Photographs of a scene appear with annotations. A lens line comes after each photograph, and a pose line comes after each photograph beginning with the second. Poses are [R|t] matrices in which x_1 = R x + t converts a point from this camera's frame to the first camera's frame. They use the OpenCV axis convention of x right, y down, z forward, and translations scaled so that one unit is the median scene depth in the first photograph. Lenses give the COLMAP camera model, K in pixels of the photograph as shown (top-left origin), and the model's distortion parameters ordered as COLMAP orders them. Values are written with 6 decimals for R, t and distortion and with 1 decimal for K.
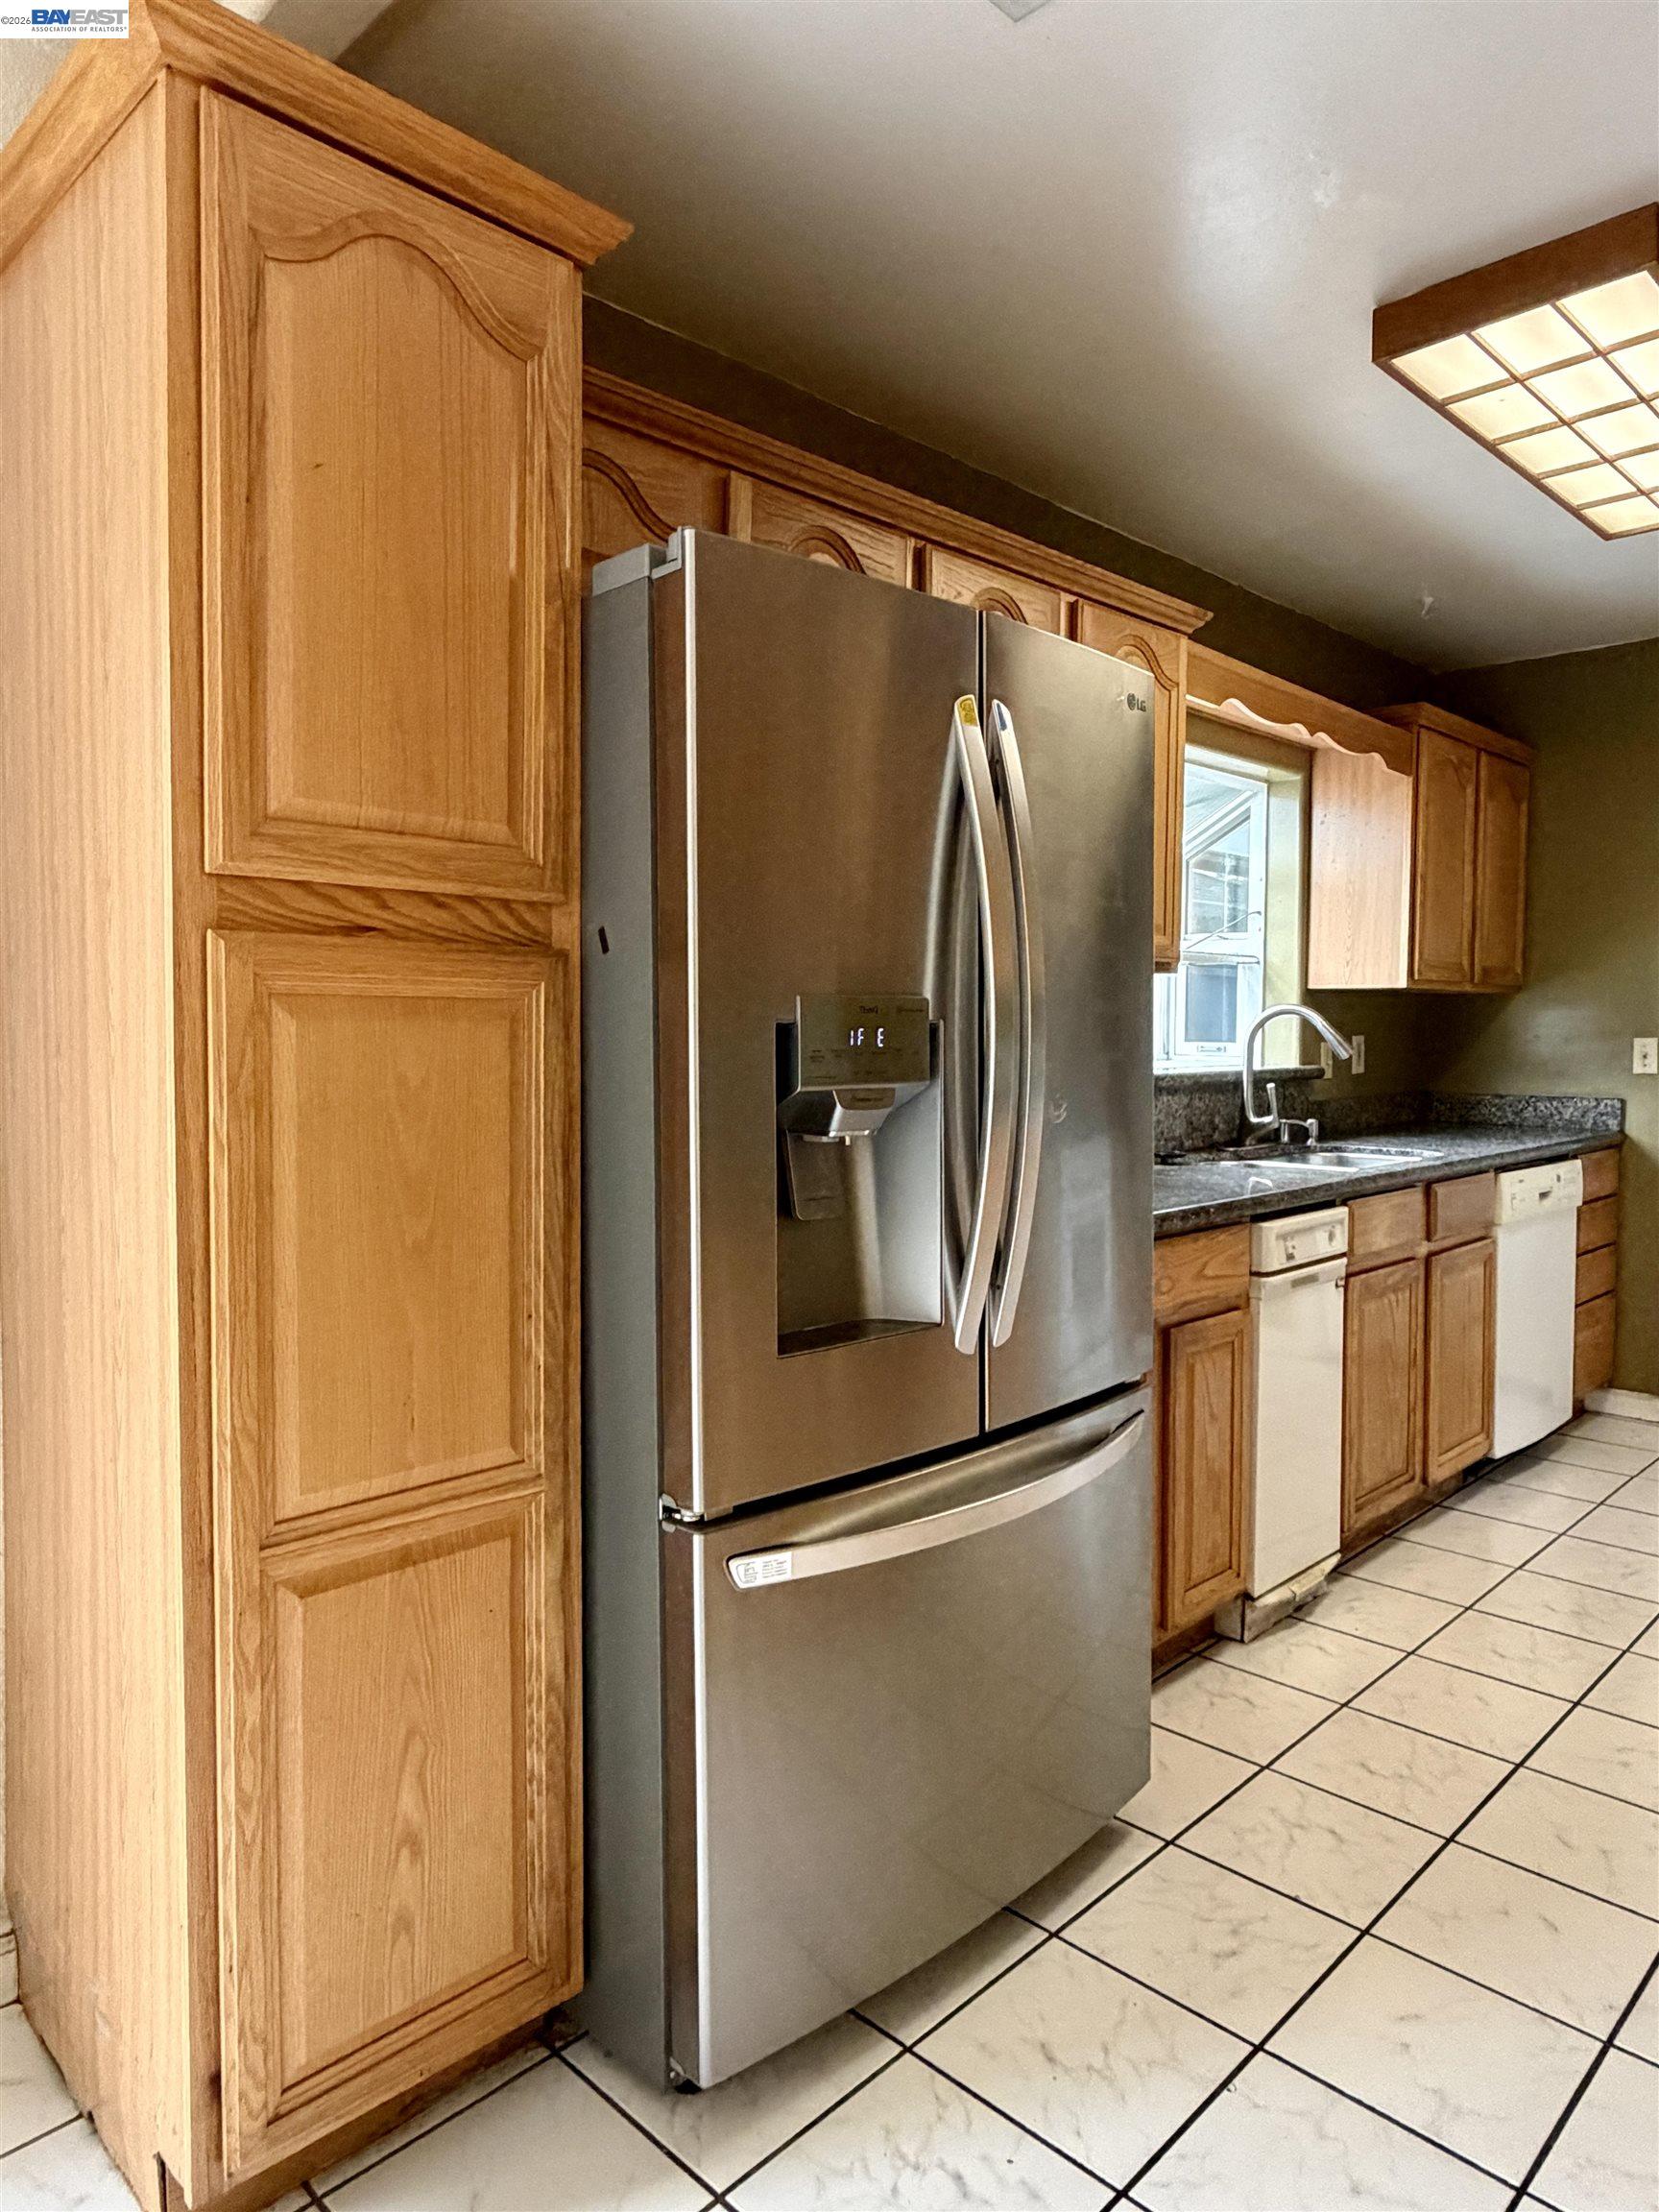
lens RADIAL K [[1430.4, 0, 841.3], [0, 1430.4, 1092.9], [0, 0, 1]] dist [0.004708, -0.000677]
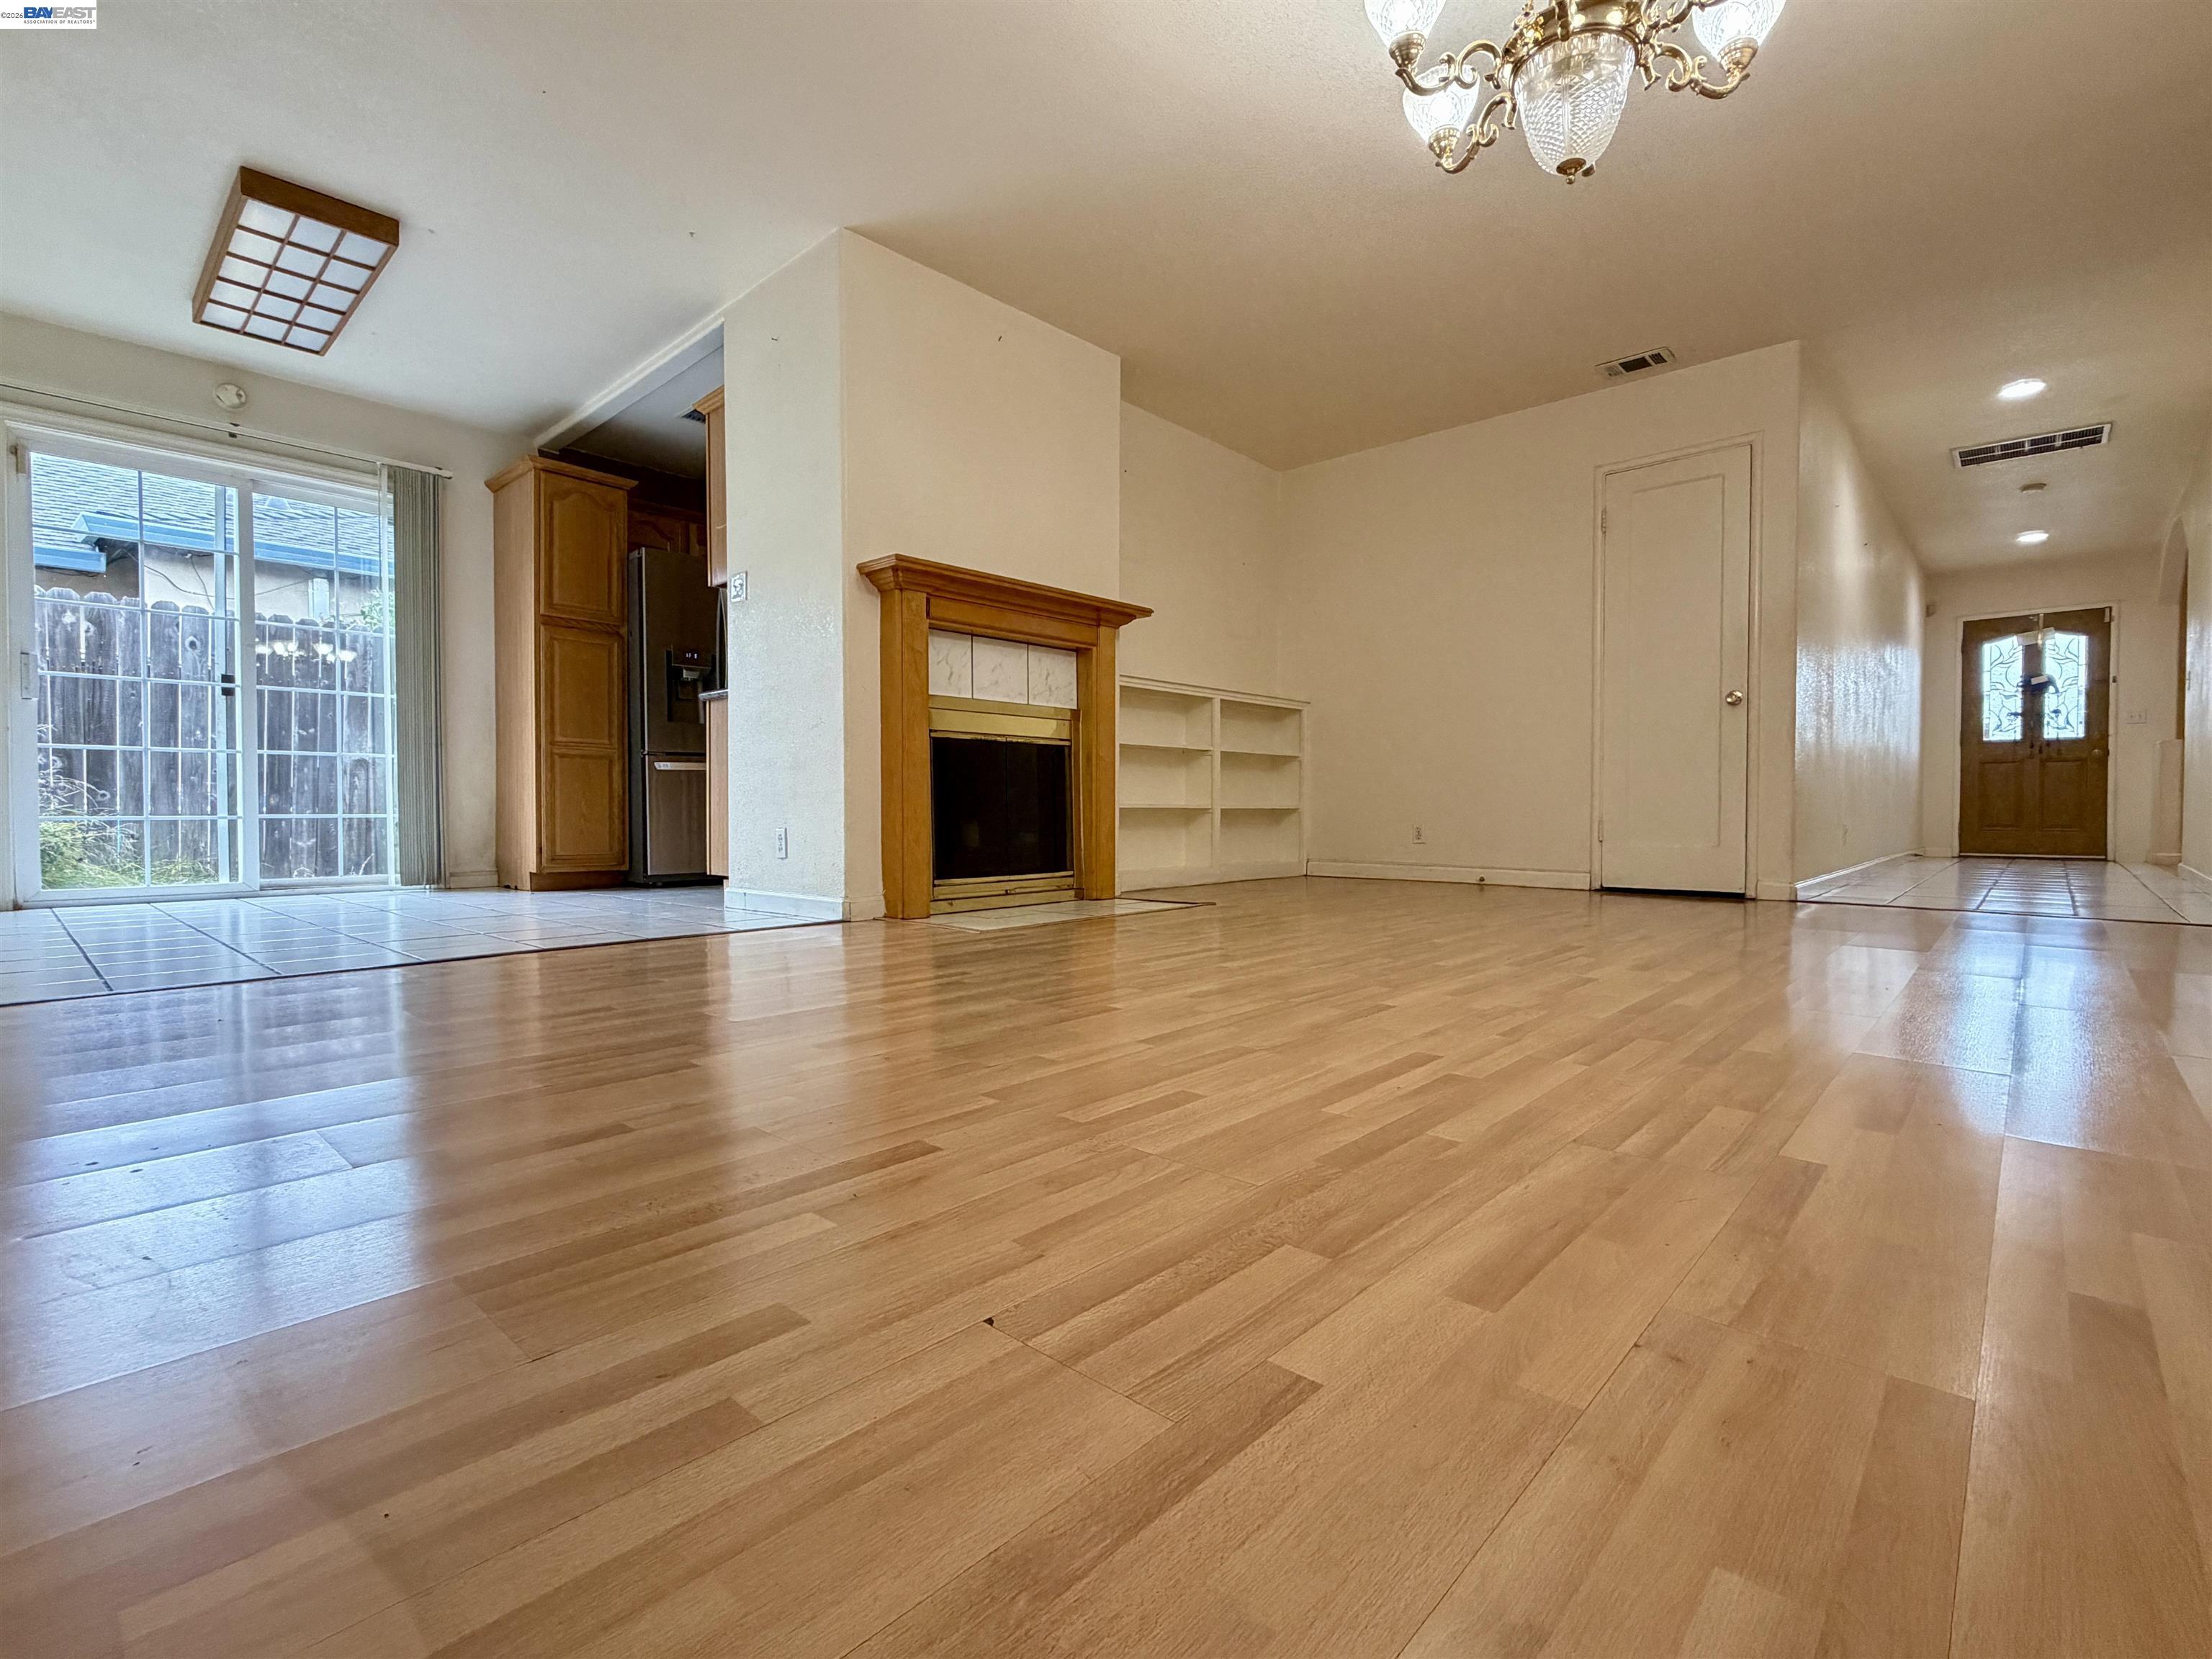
lens RADIAL K [[1017.8, 0, 1105.3], [0, 1017.8, 835.9], [0, 0, 1]] dist [-0.000640, -0.000263]
pose [[0.999527, 0.003343, 0.030583, 1.321035], [-0.002991, 0.999929, -0.011557, 0.604897], [-0.030620, 0.011460, 0.999465, -2.428985]]
